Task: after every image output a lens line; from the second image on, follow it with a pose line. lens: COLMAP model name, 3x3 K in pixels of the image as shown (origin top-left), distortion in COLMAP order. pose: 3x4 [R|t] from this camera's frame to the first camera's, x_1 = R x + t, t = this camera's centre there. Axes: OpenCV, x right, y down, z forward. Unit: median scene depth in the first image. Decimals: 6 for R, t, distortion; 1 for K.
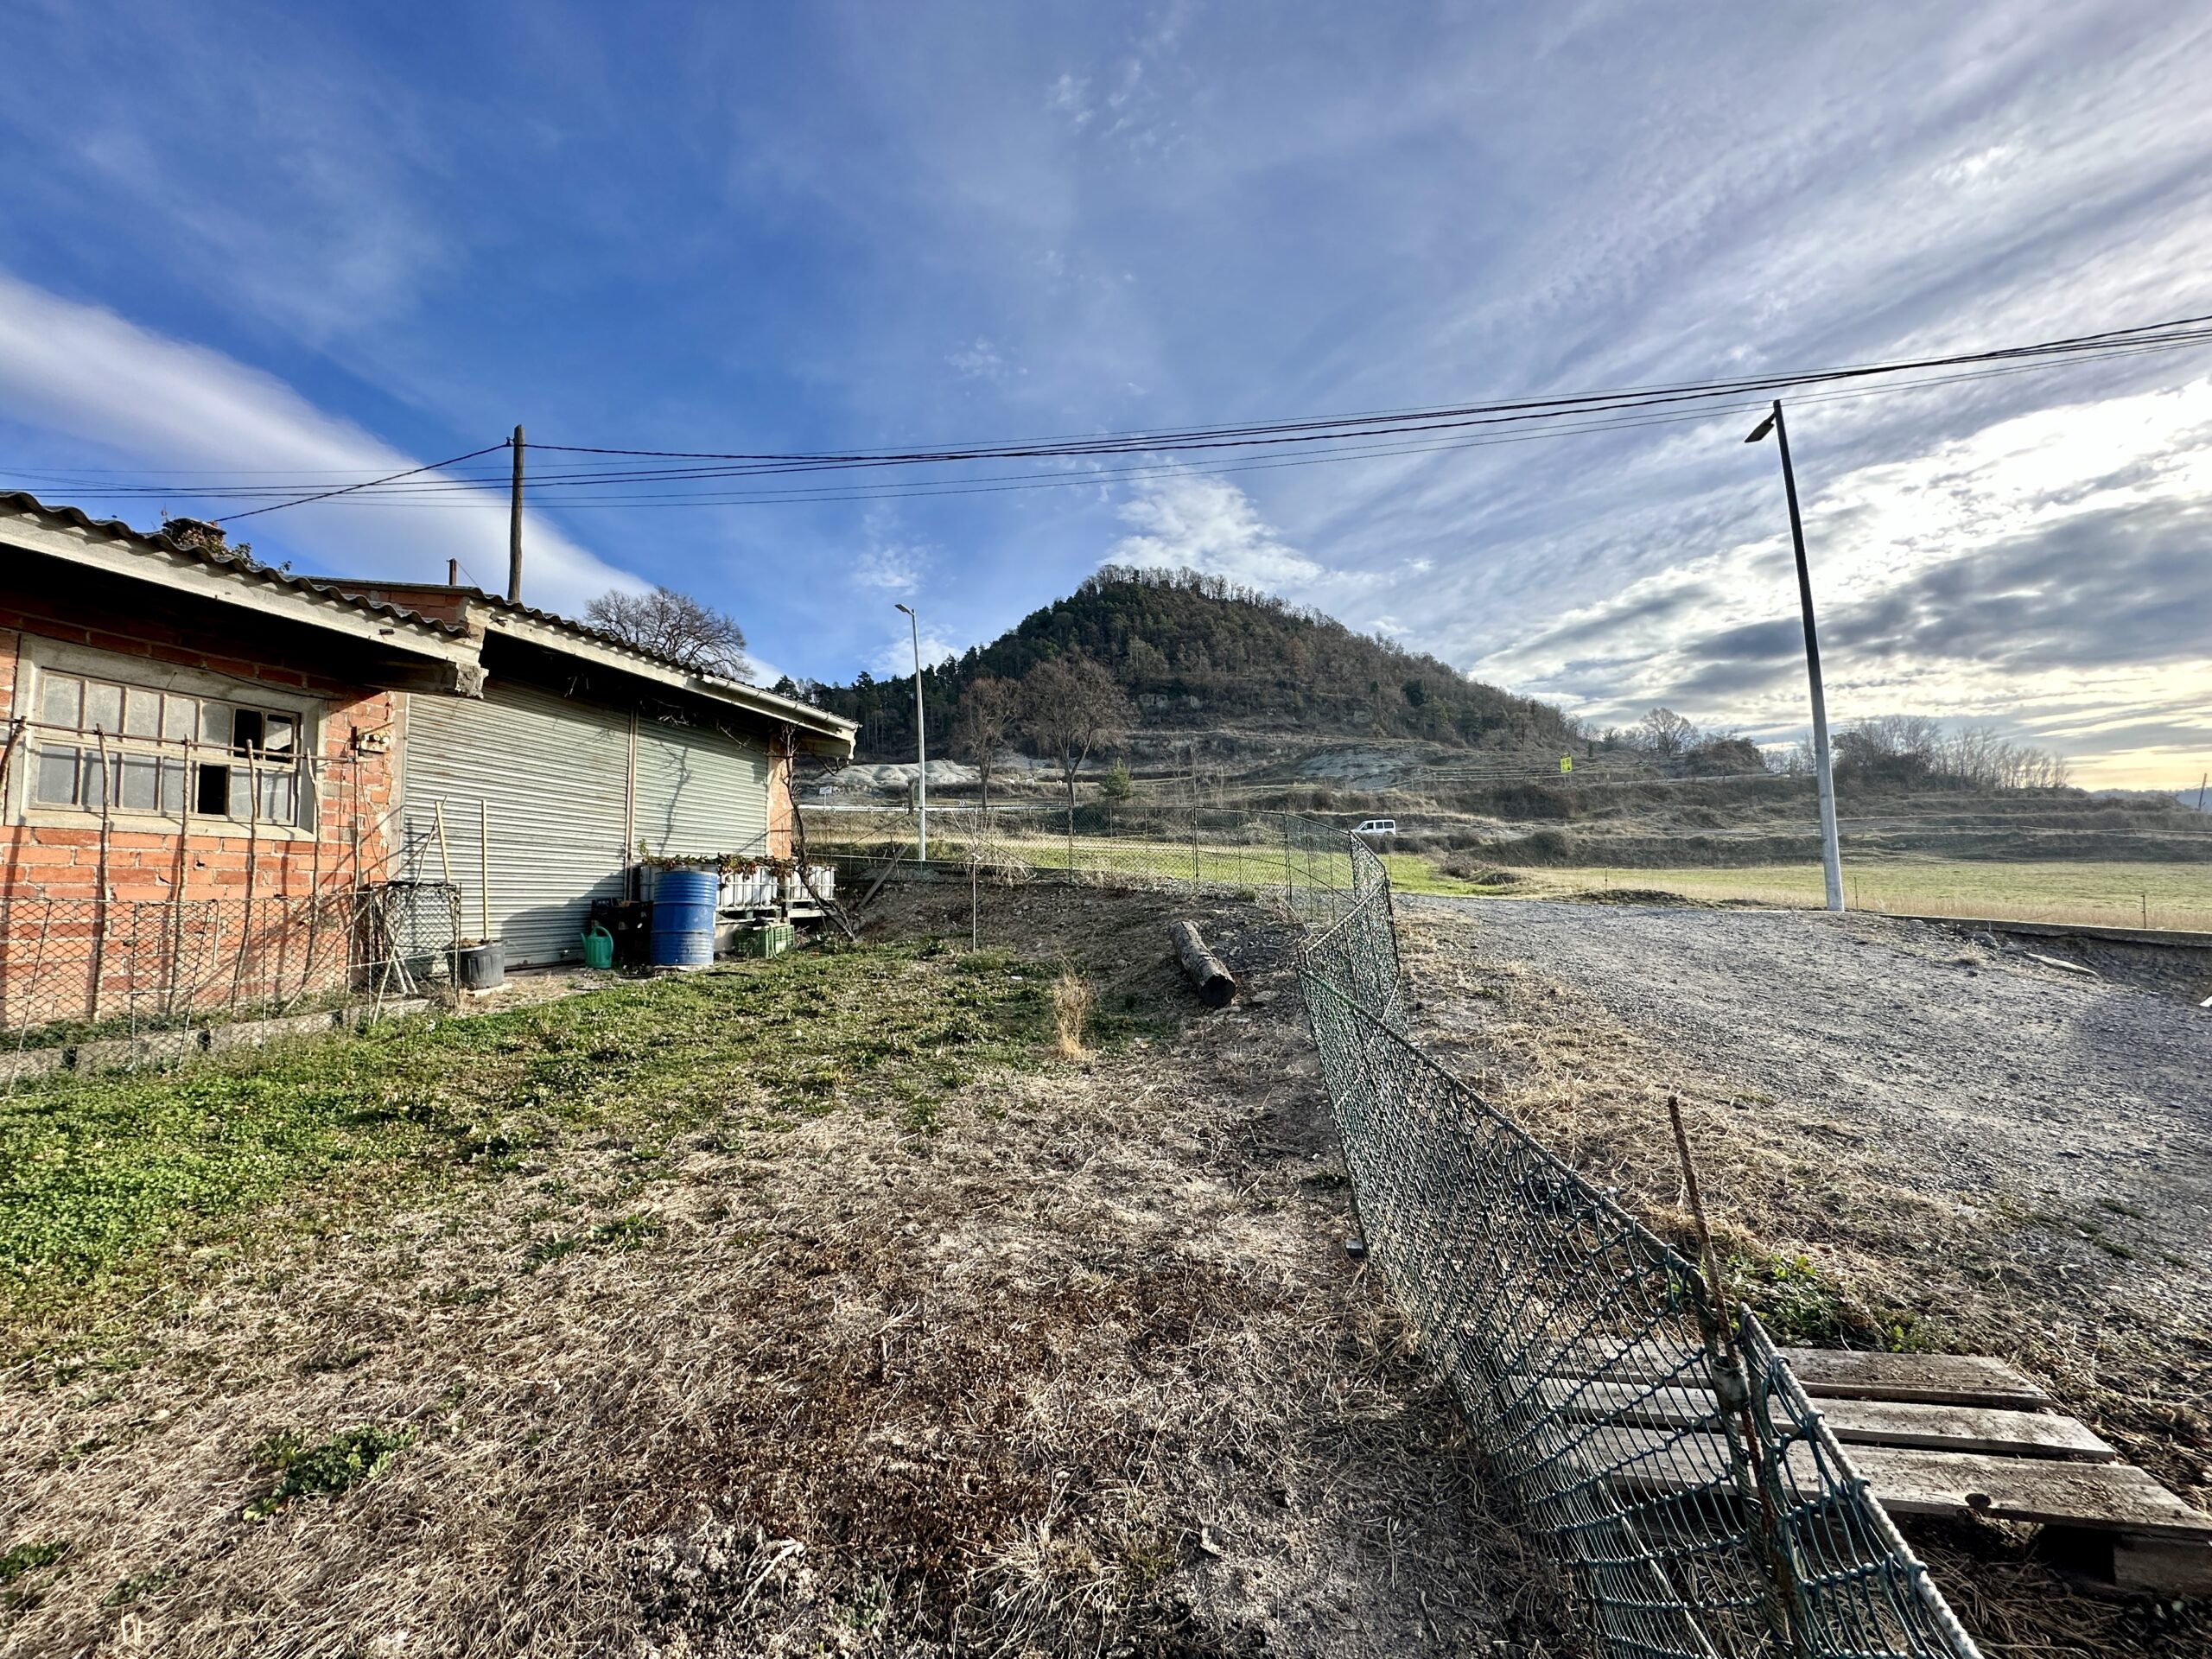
lens RADIAL K [[880.0, 0, 1106.2], [0, 880.0, 827.5], [0, 0, 1]] dist [-0.001712, -0.000162]
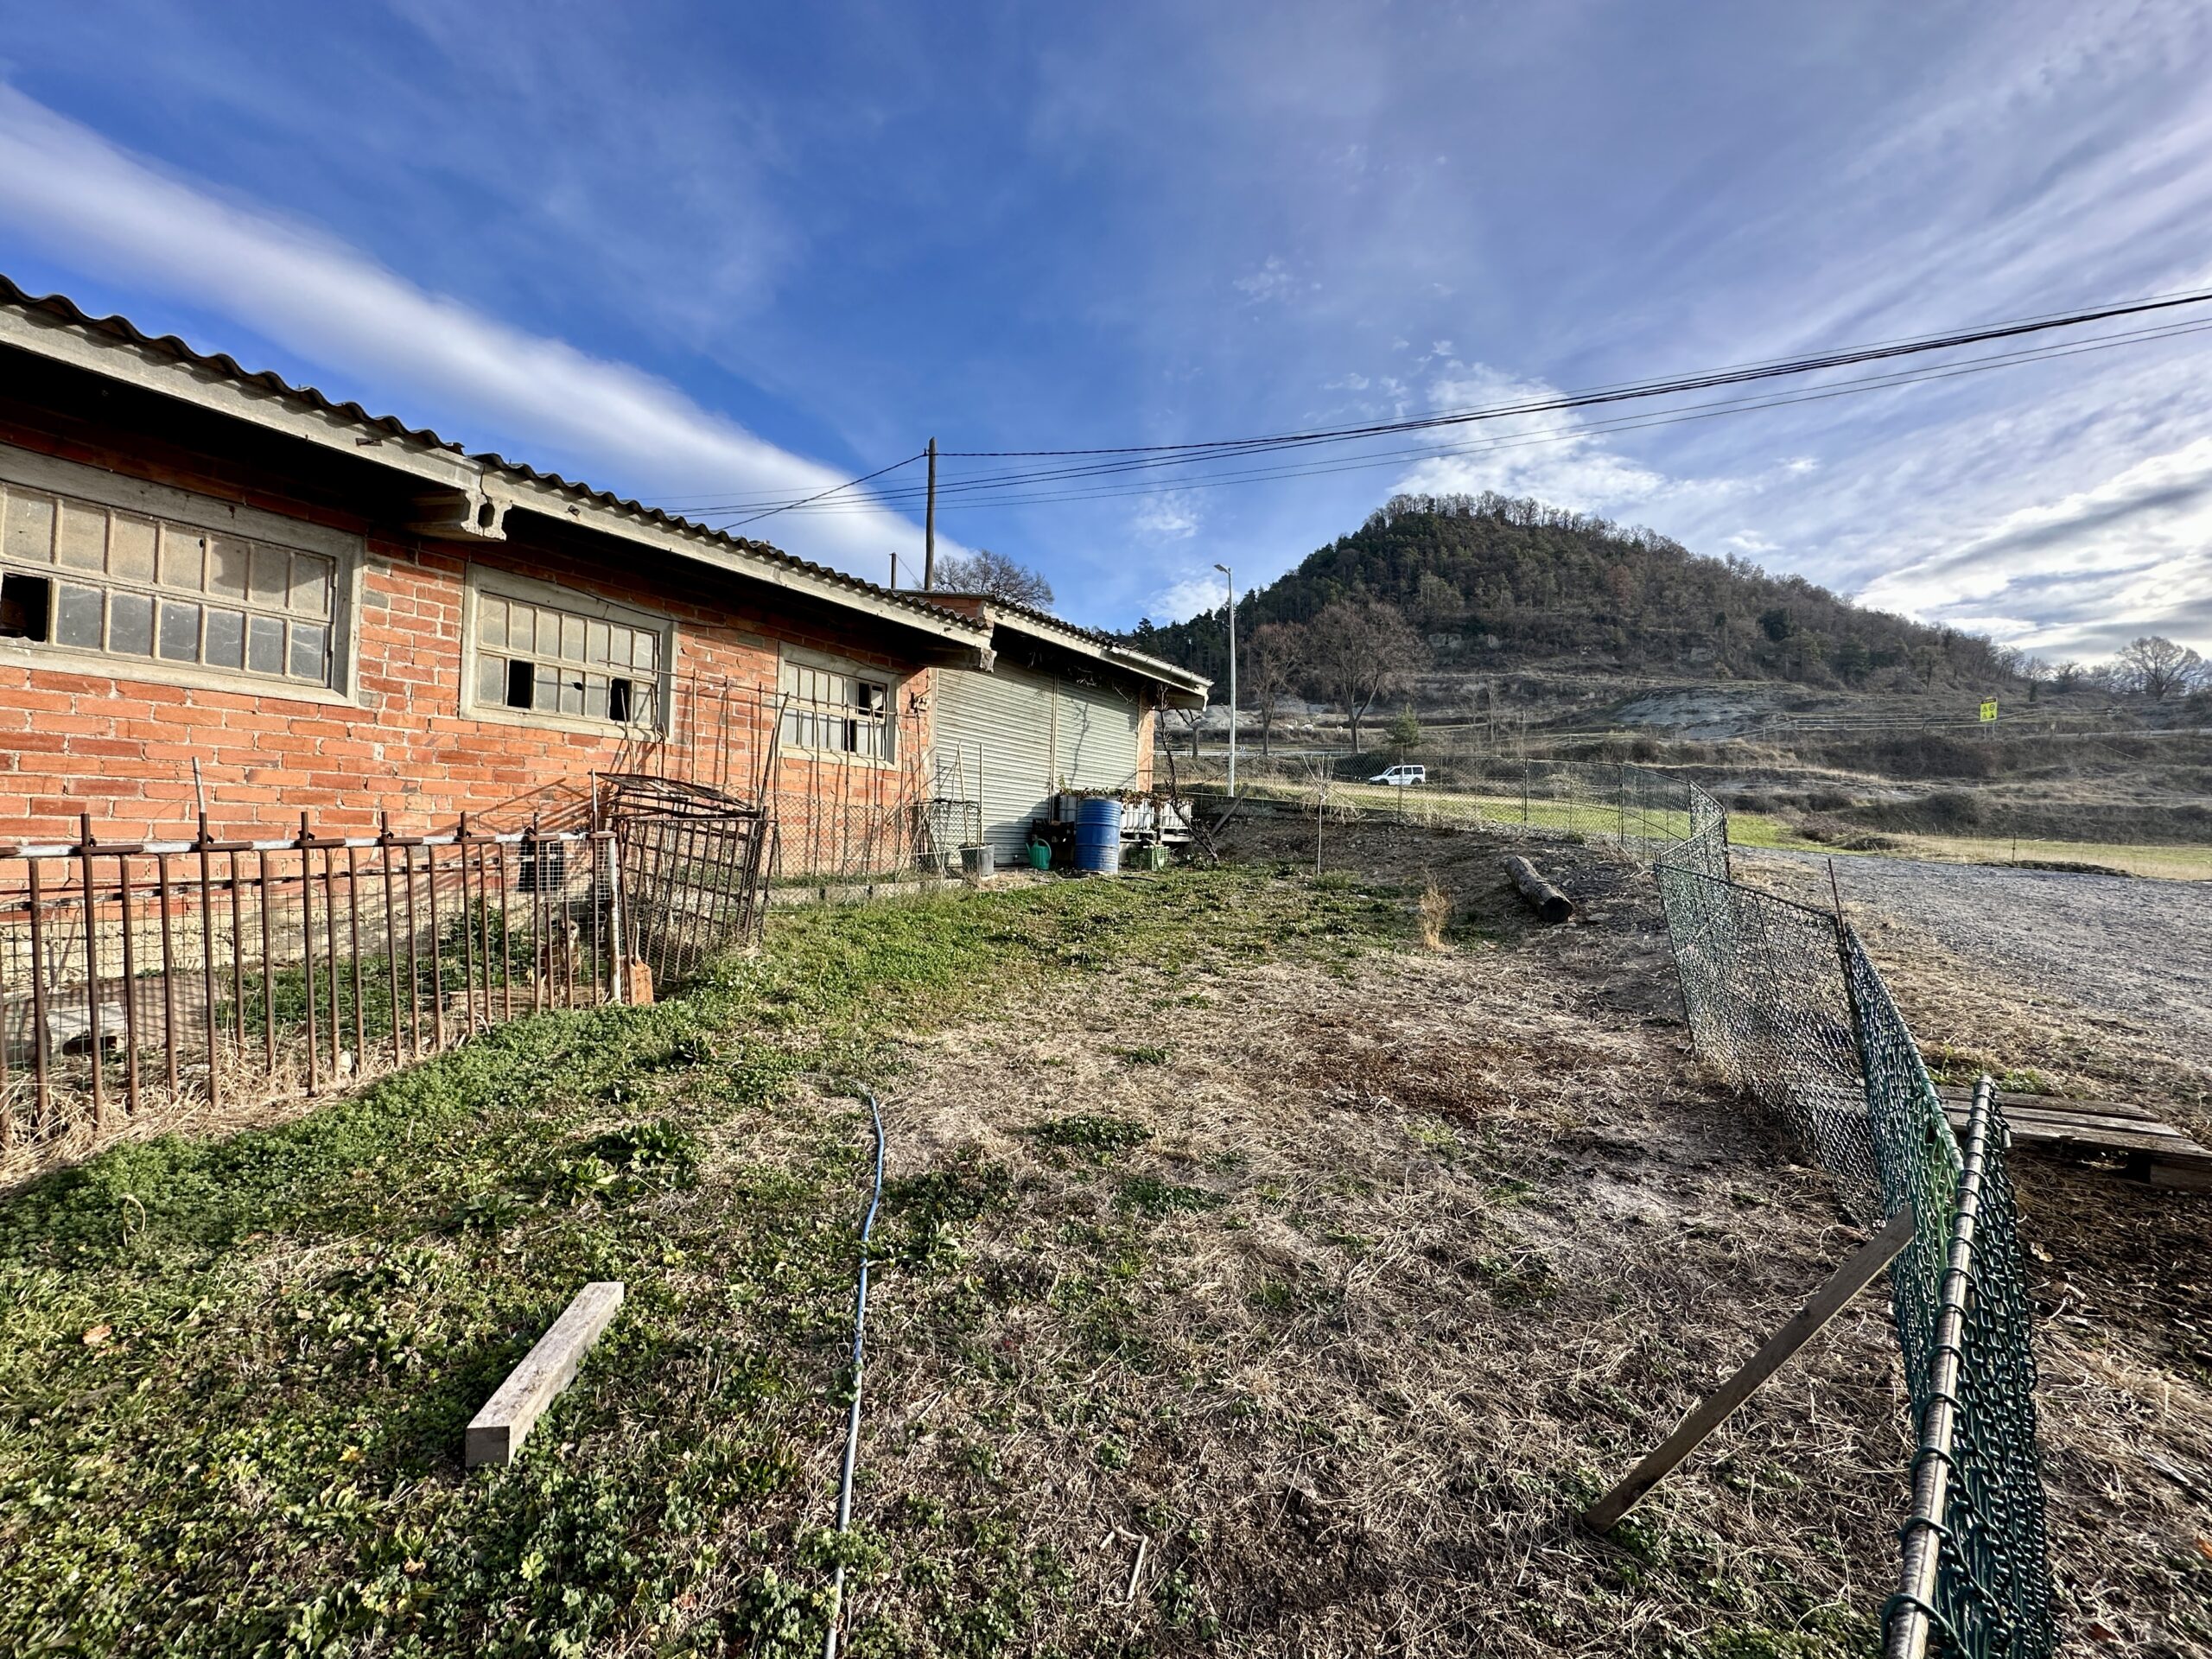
lens RADIAL K [[880.0, 0, 1106.2], [0, 880.0, 827.5], [0, 0, 1]] dist [-0.001712, -0.000162]
pose [[0.953557, 0.041336, -0.298362, -0.040081], [-0.022656, 0.997576, 0.065801, 0.002307], [0.300358, -0.055986, 0.952182, -0.125499]]
